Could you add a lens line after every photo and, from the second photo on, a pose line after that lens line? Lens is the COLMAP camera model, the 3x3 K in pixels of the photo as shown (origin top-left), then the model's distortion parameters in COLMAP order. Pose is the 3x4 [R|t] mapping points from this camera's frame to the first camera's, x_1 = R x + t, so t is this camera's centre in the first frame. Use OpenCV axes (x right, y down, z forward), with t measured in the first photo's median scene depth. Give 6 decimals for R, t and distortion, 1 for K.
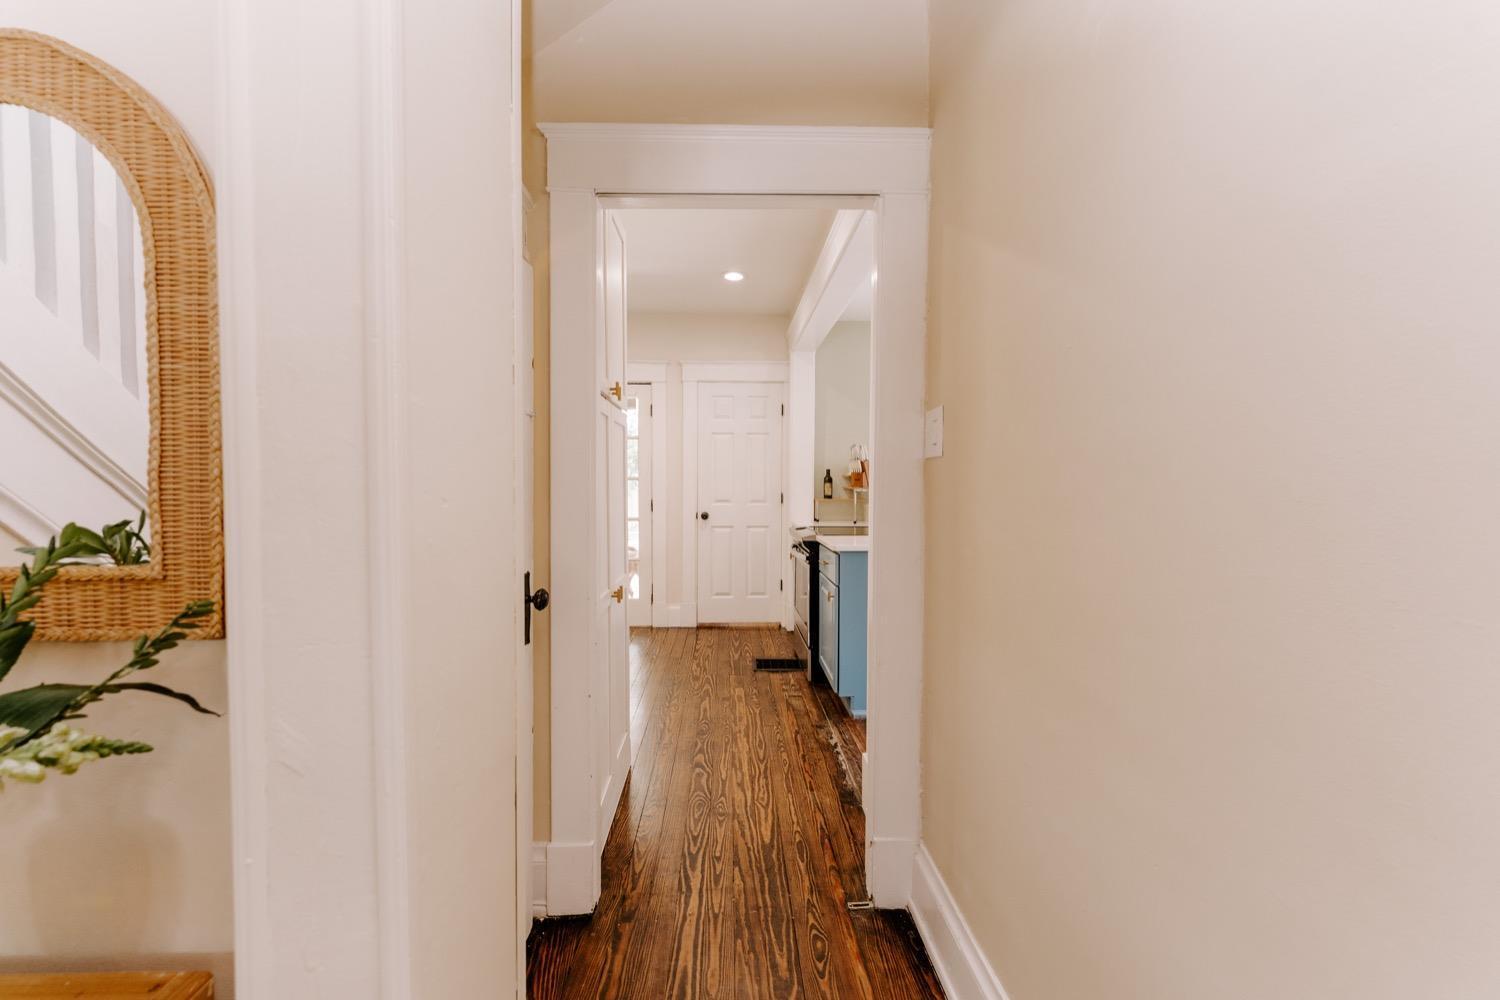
lens RADIAL K [[587.1, 0, 748.6], [0, 587.1, 501.5], [0, 0, 1]] dist [-0.000002, -0.000031]
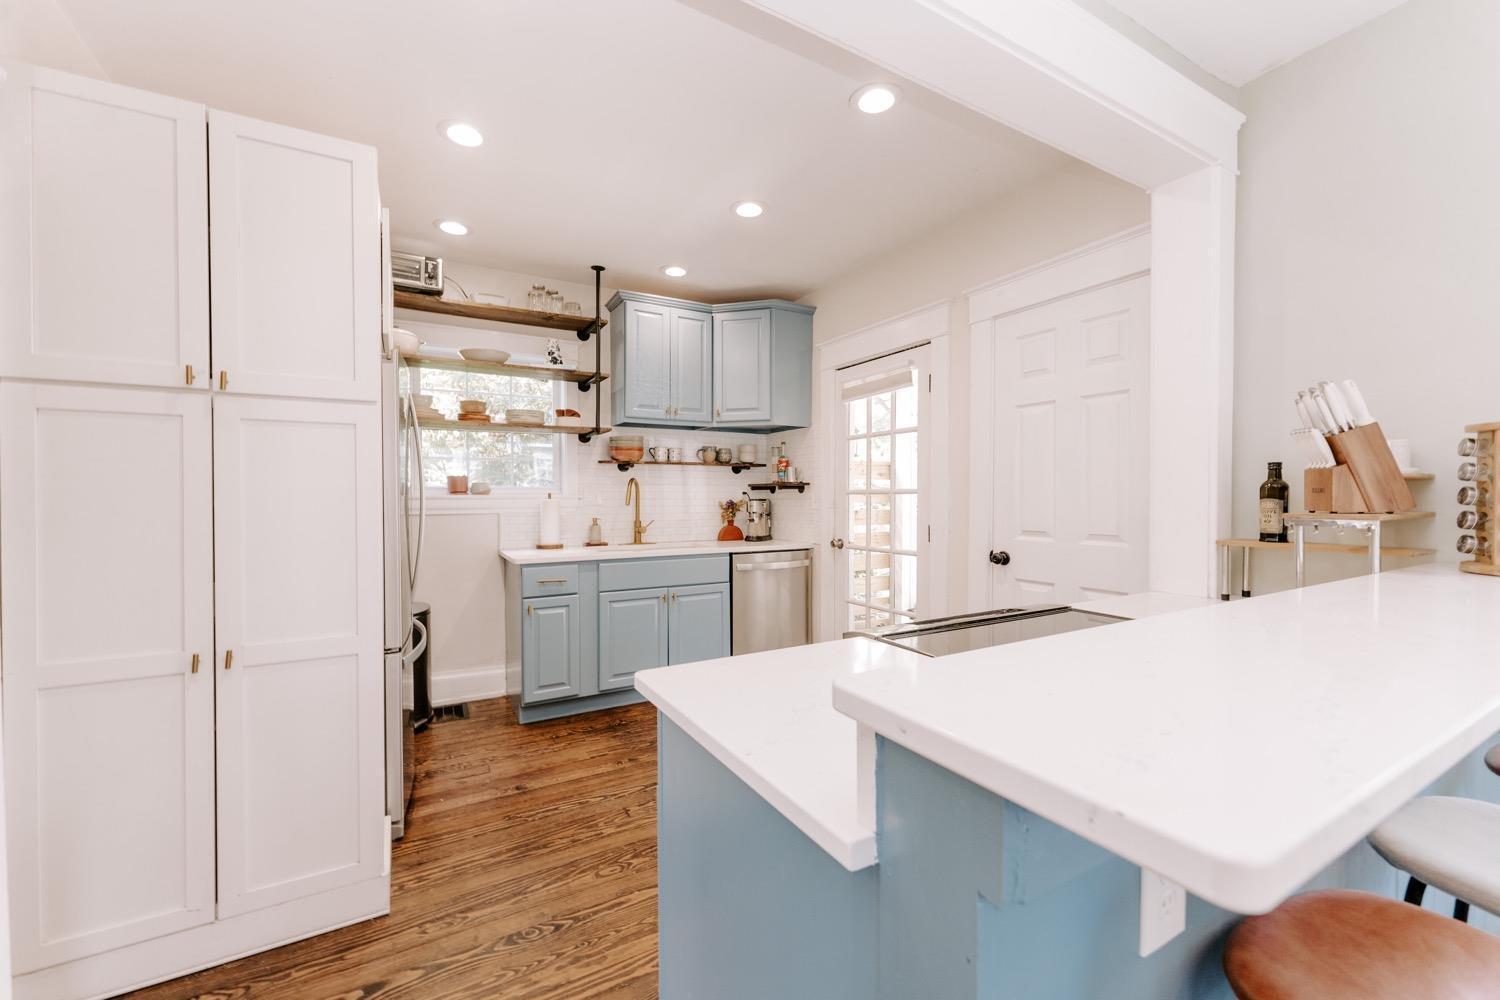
lens RADIAL K [[587.1, 0, 749.7], [0, 587.1, 499.4], [0, 0, 1]] dist [-0.000002, -0.000031]
pose [[0.452329, 0.005908, -0.891832, 0.313634], [-0.017140, 0.999851, -0.002070, -0.025562], [0.891687, 0.016222, 0.452363, 0.540930]]
